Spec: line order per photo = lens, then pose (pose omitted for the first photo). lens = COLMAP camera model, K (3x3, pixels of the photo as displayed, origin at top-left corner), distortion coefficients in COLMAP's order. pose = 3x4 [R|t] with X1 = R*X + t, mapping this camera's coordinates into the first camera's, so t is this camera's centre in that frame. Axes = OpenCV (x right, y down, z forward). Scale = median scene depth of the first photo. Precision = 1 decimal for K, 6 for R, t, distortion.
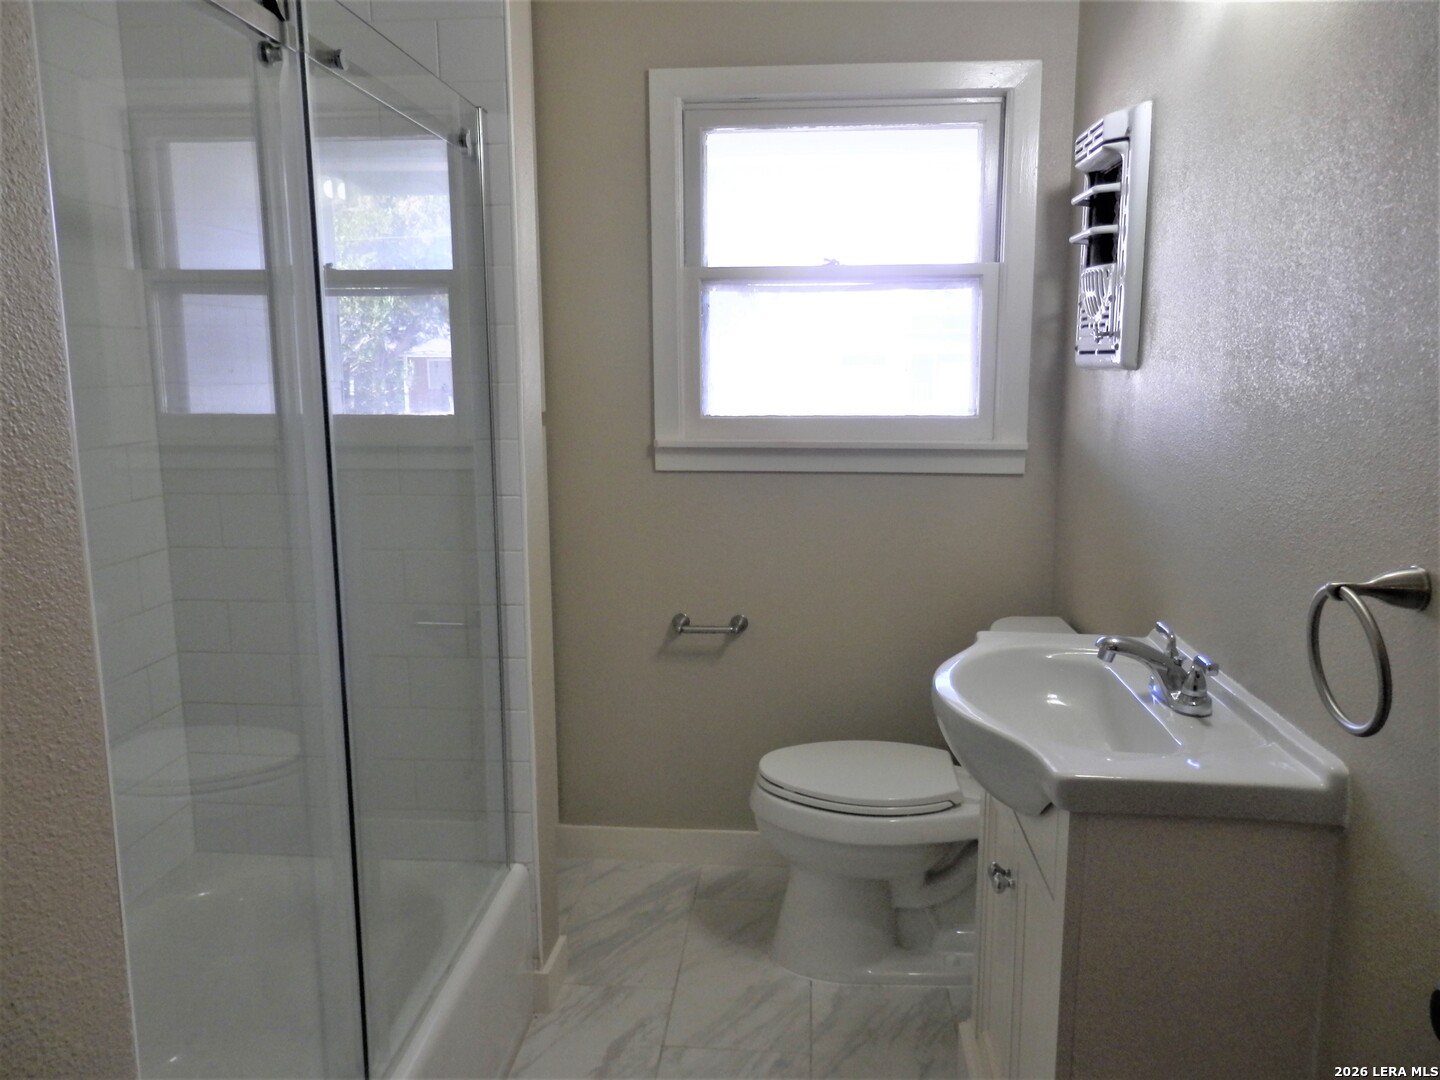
lens RADIAL K [[1066.6, 0, 723.4], [0, 1066.6, 545.2], [0, 0, 1]] dist [0.002374, 0.000894]
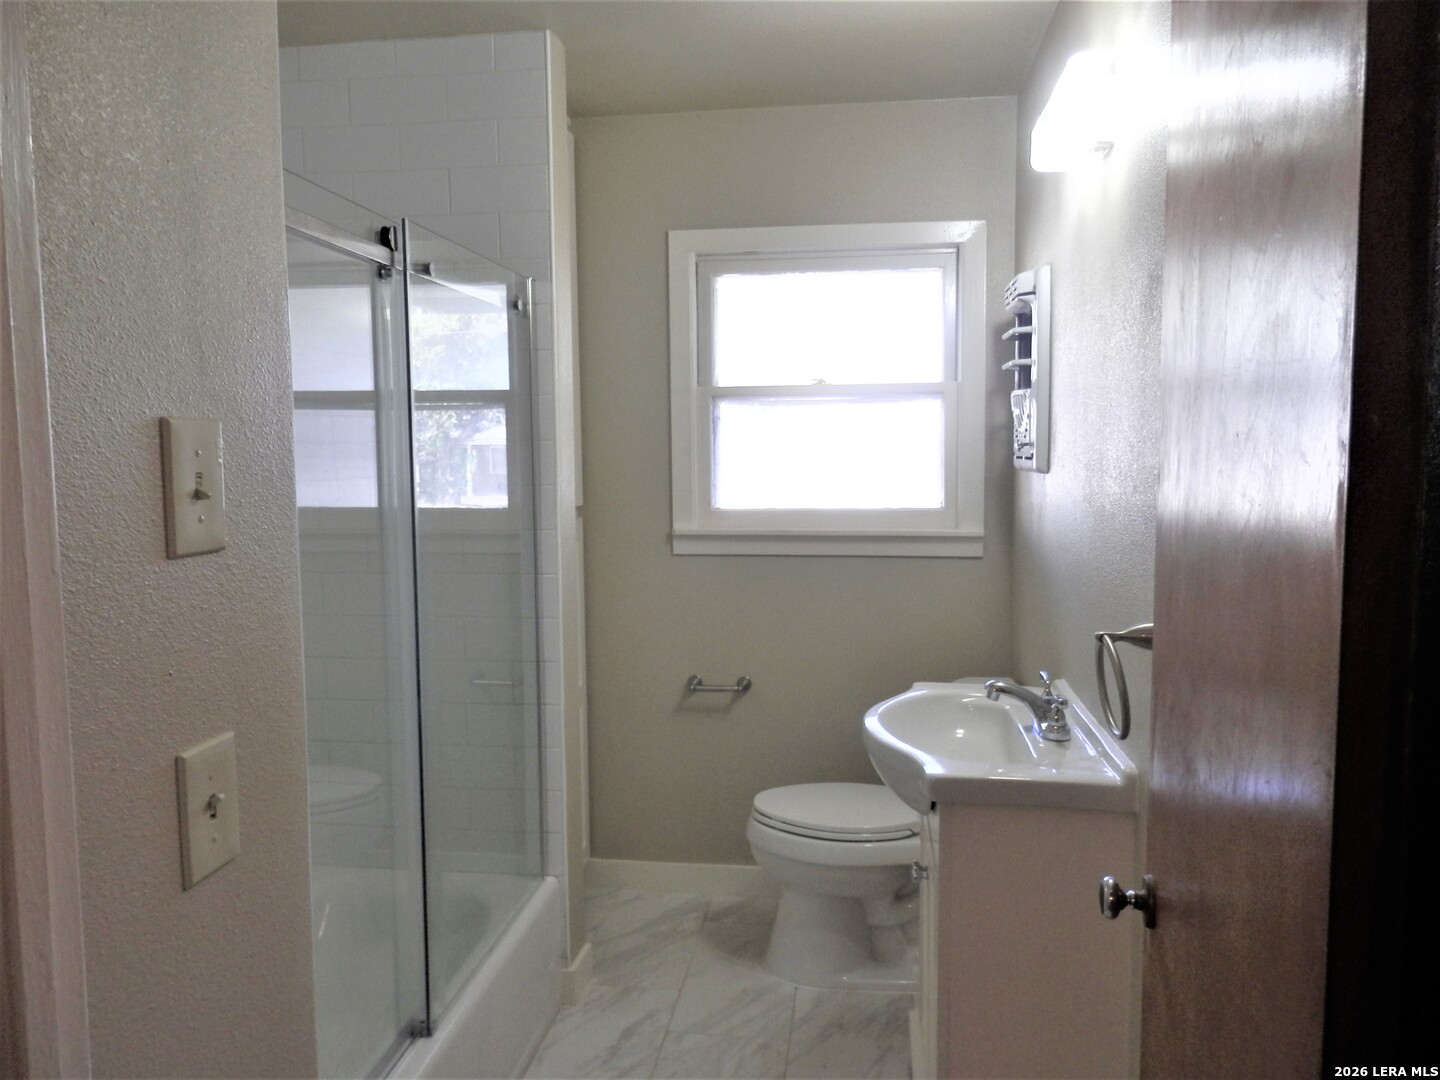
lens RADIAL K [[1066.6, 0, 719.9], [0, 1066.6, 536.3], [0, 0, 1]] dist [0.002374, 0.000894]
pose [[0.998438, -0.001383, -0.055853, 0.062168], [-0.003404, 0.996331, -0.085514, 0.013740], [0.055766, 0.085571, 0.994770, -0.211091]]
